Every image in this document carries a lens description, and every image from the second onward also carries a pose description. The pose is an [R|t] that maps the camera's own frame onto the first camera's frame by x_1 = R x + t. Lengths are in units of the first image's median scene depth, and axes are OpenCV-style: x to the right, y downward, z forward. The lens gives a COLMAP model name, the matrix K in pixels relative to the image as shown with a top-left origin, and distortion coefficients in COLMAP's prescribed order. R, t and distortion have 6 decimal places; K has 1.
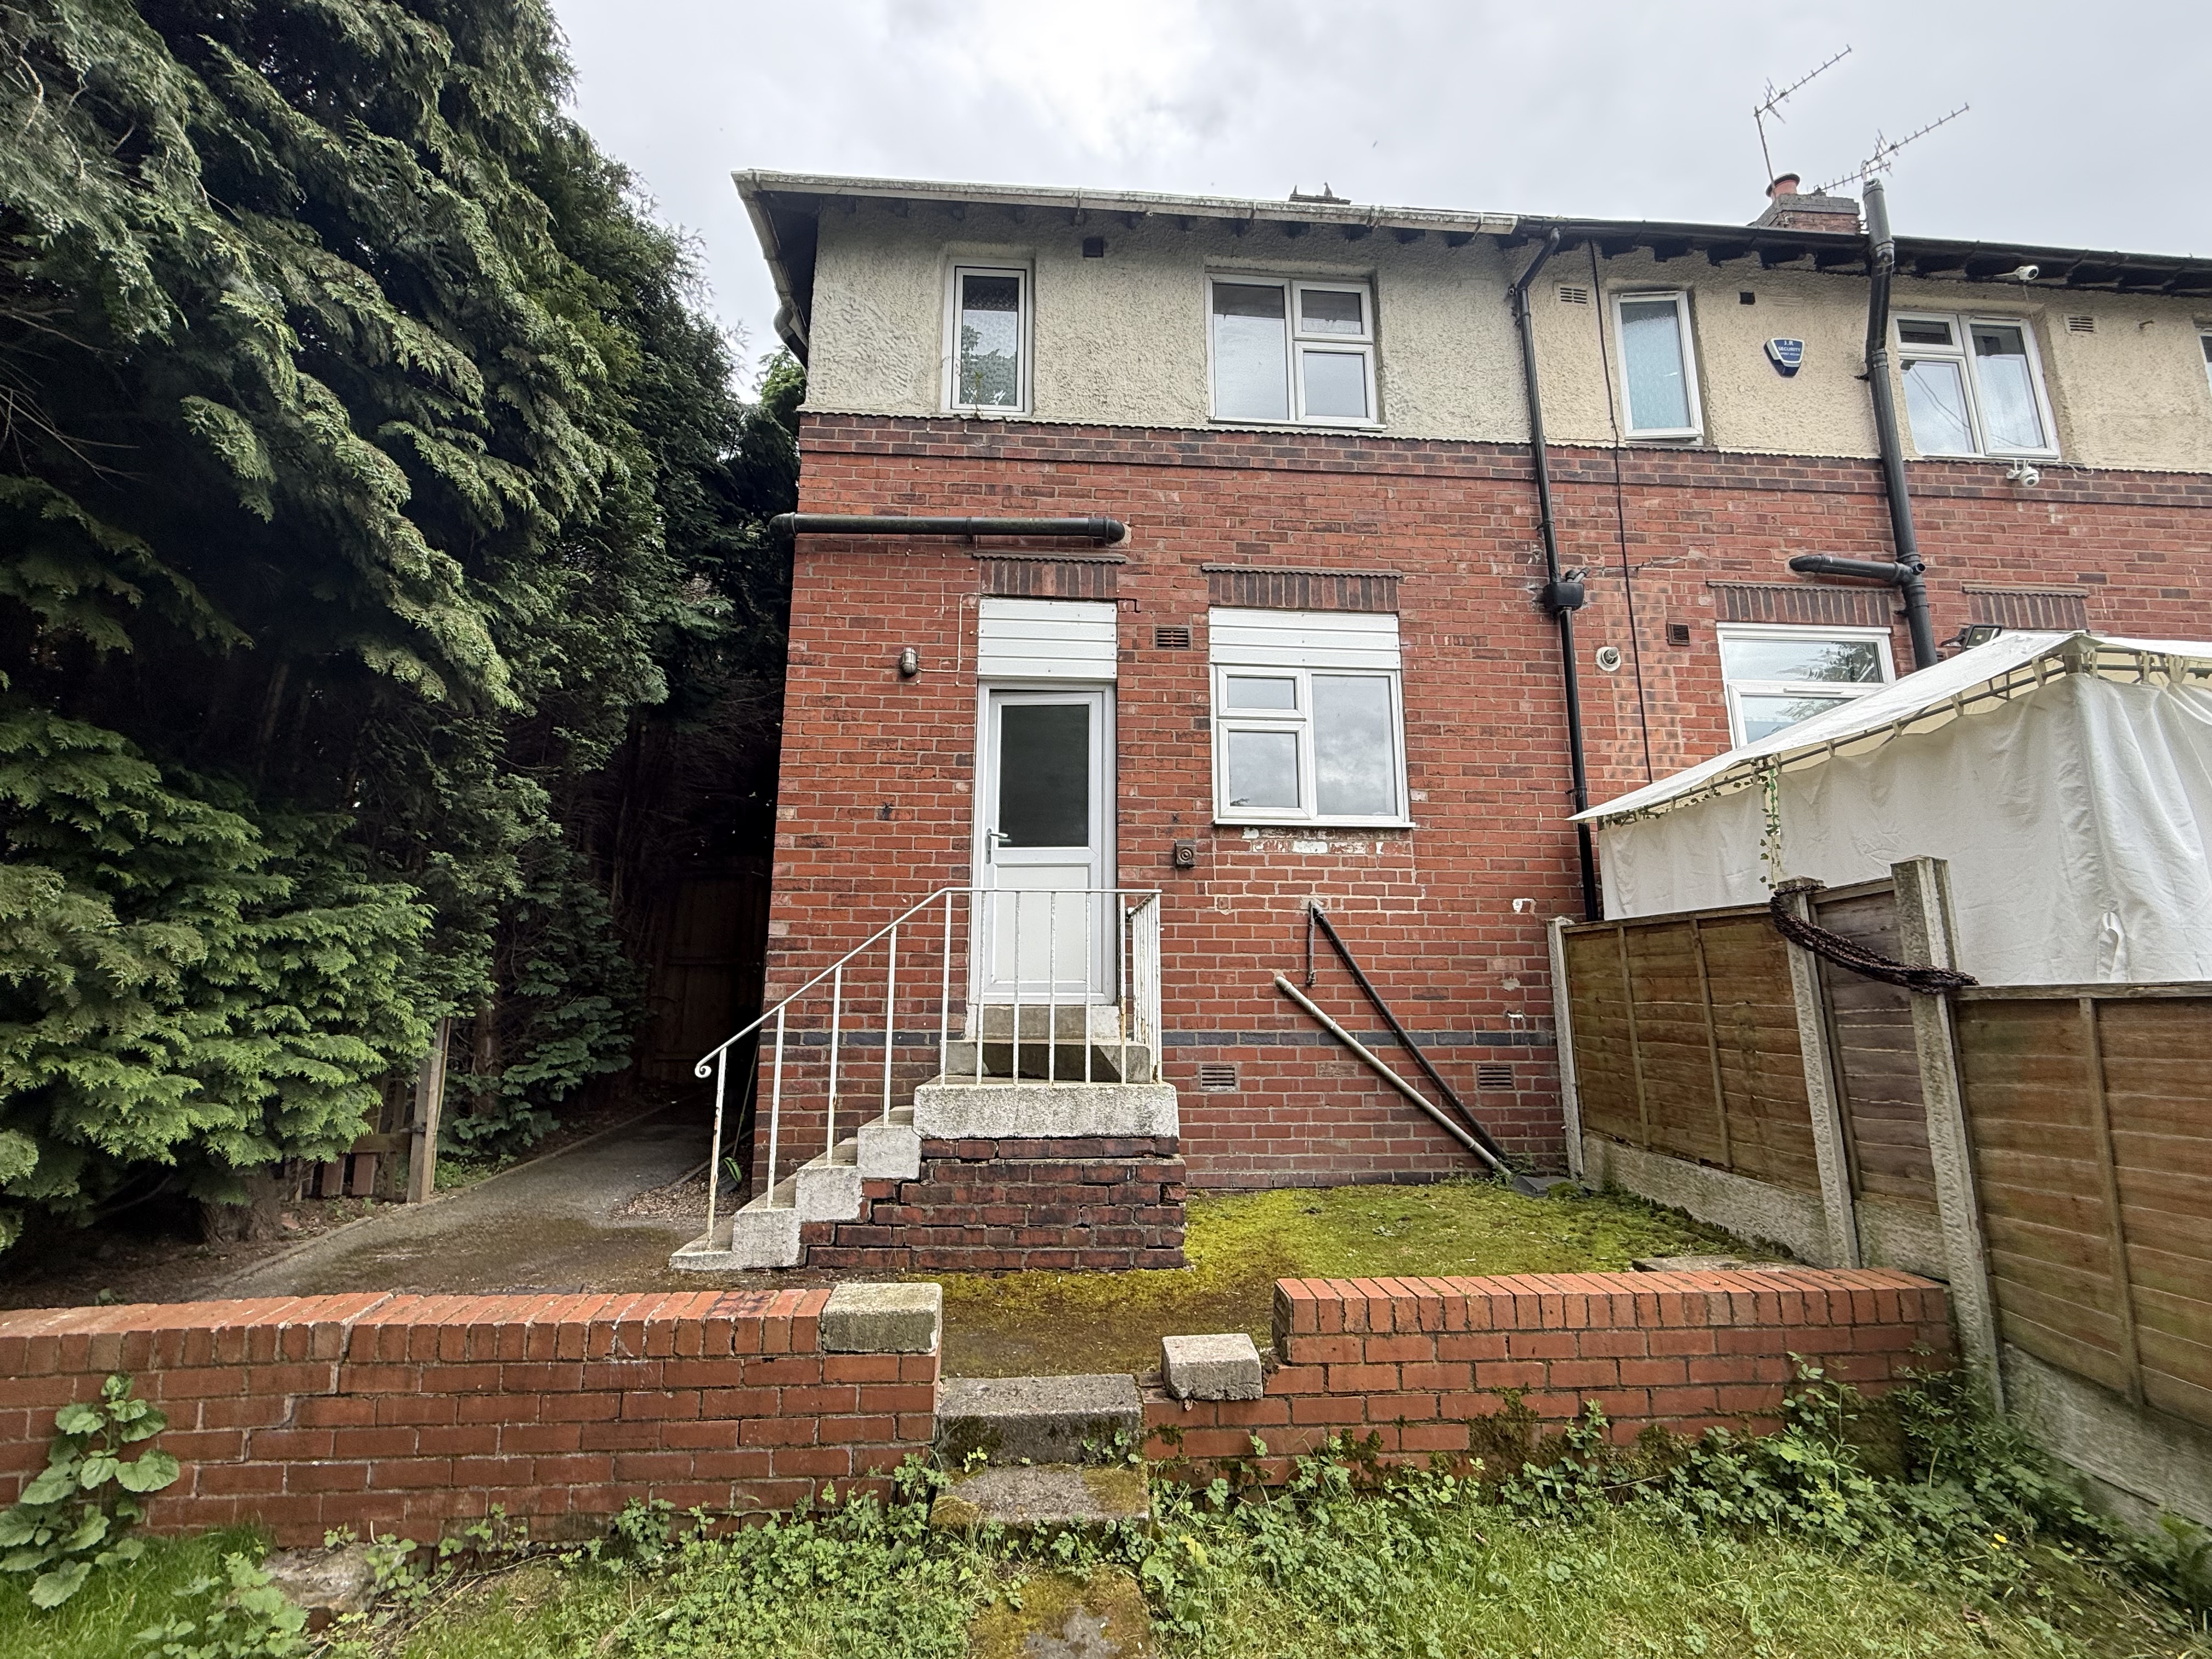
lens RADIAL K [[940.6, 0, 1106.0], [0, 940.6, 829.5], [0, 0, 1]] dist [0.001858, 0.000041]
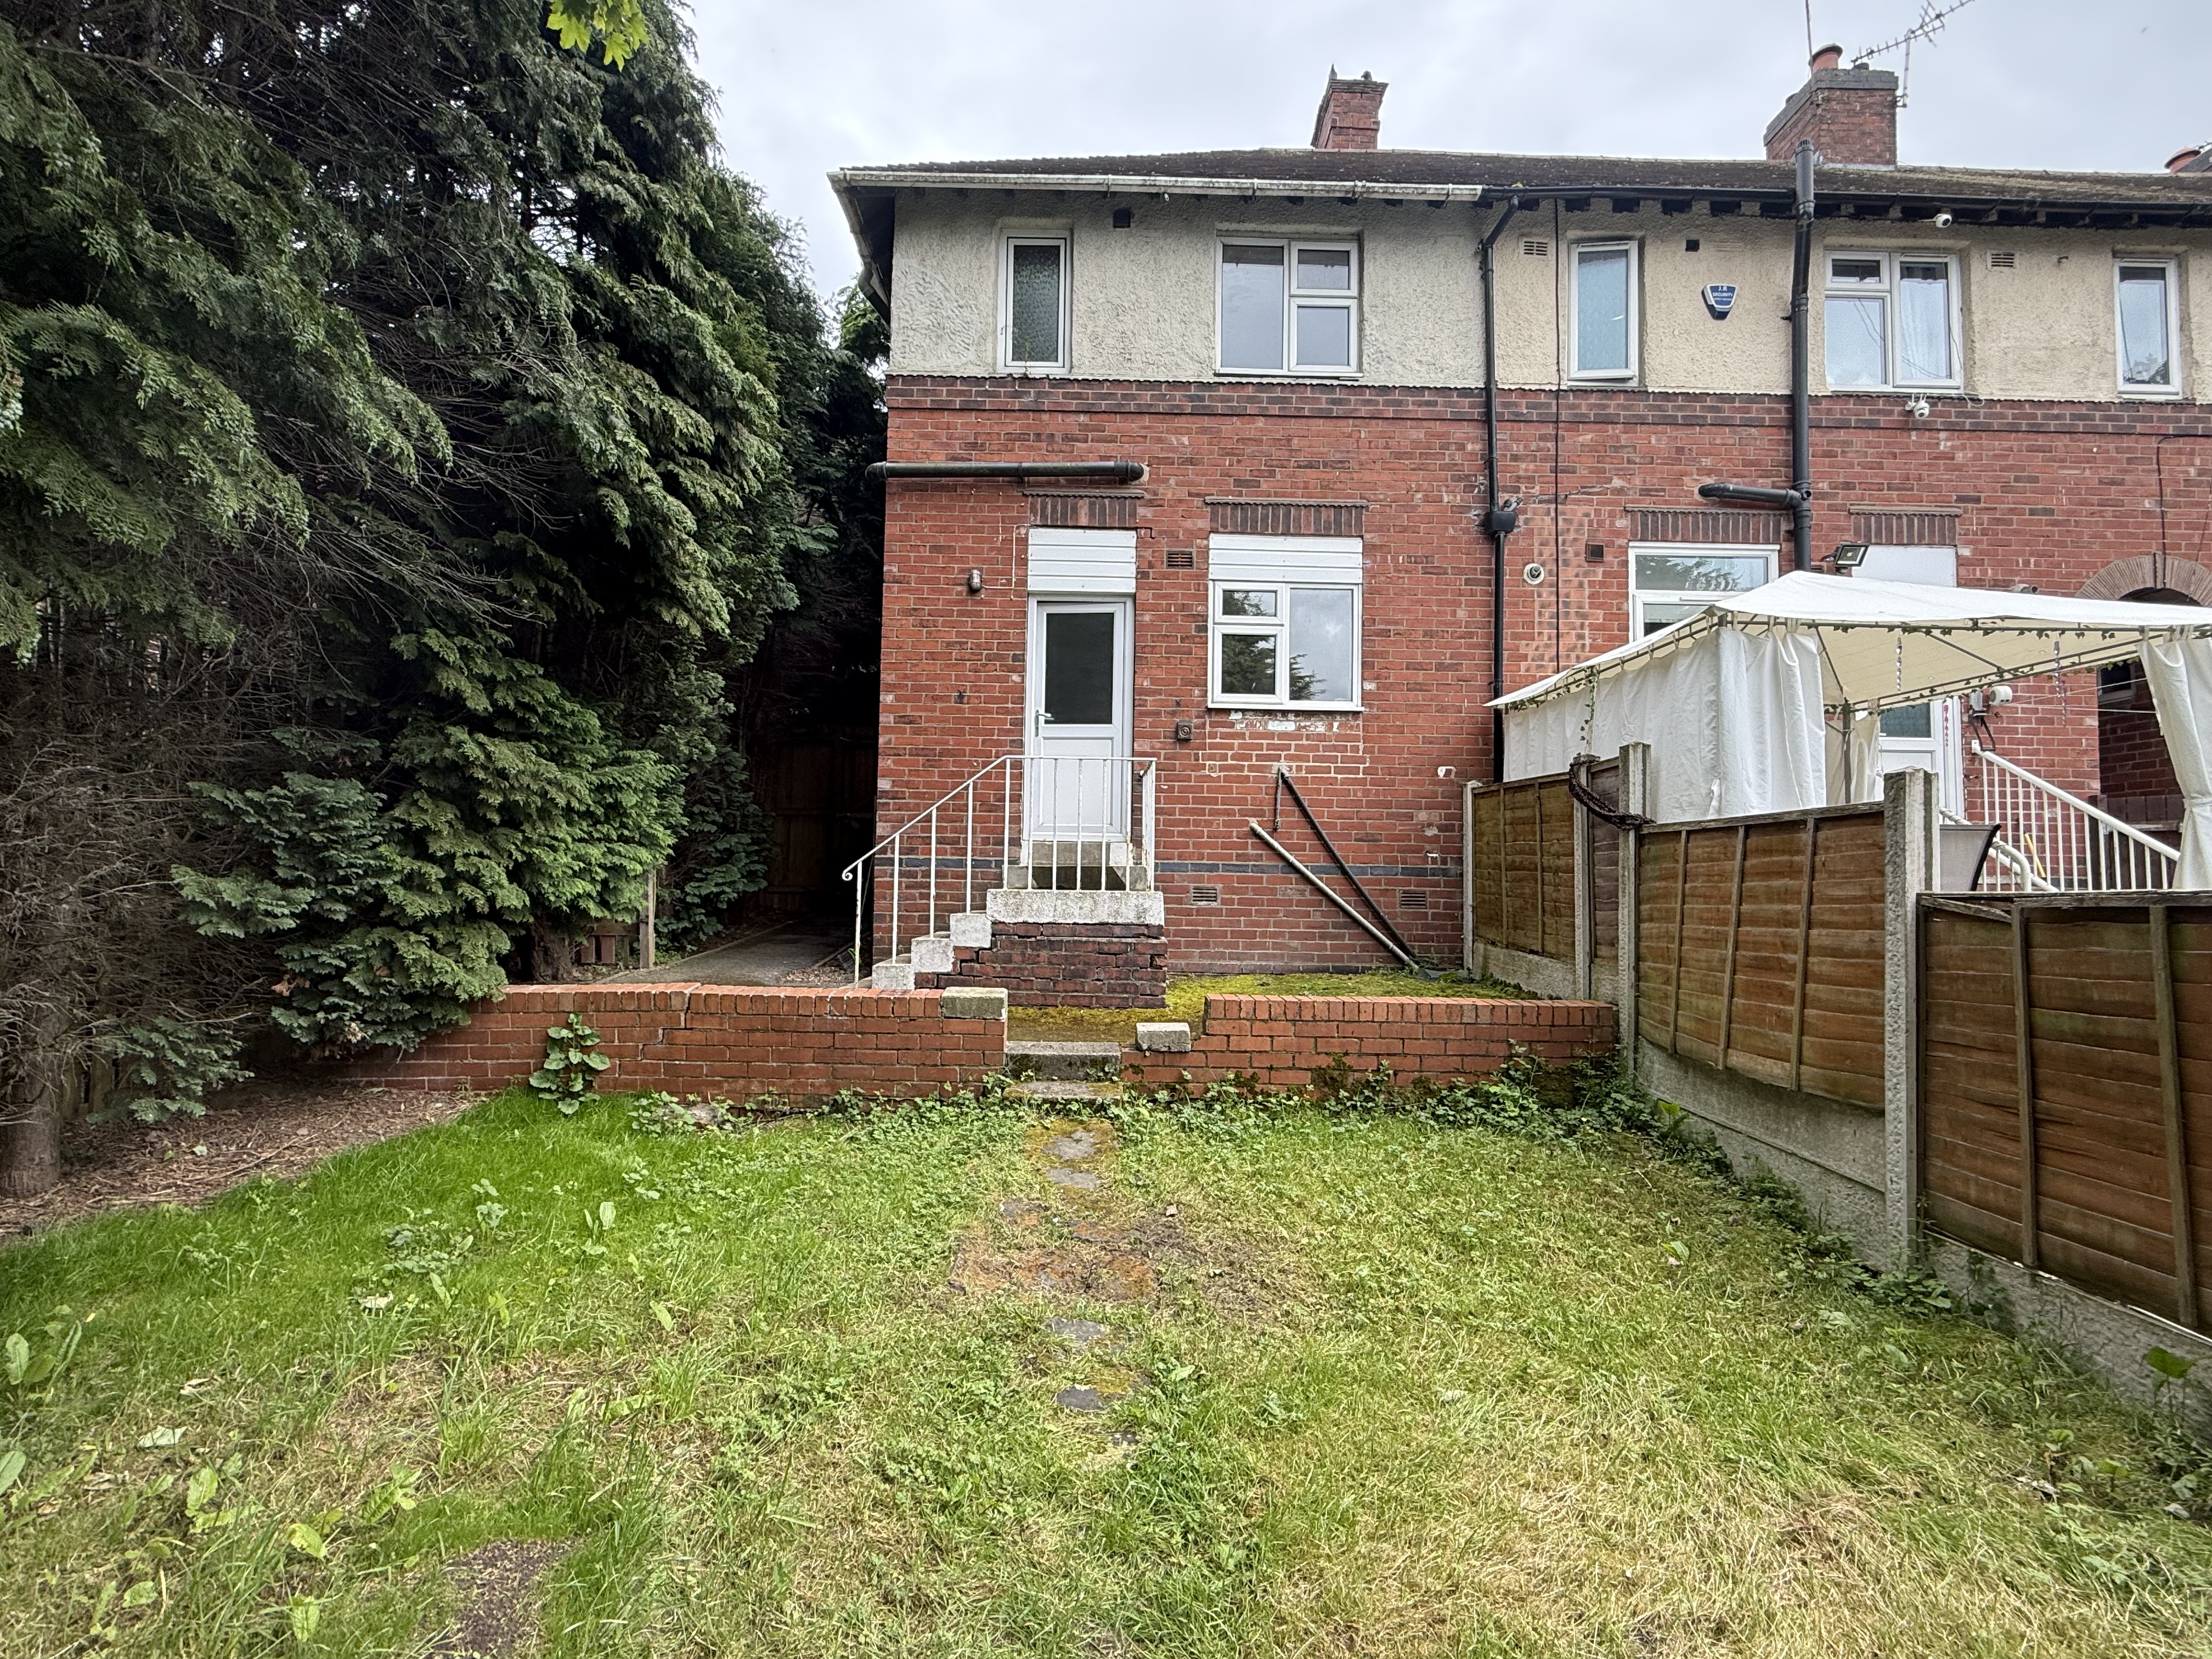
lens RADIAL K [[1021.0, 0, 1106.0], [0, 1021.0, 829.5], [0, 0, 1]] dist [0.002873, 0.000181]
pose [[0.997874, 0.013466, -0.063761, 0.066290], [-0.004379, 0.990063, 0.140555, -0.036849], [0.065020, -0.139977, 0.988018, -0.436254]]
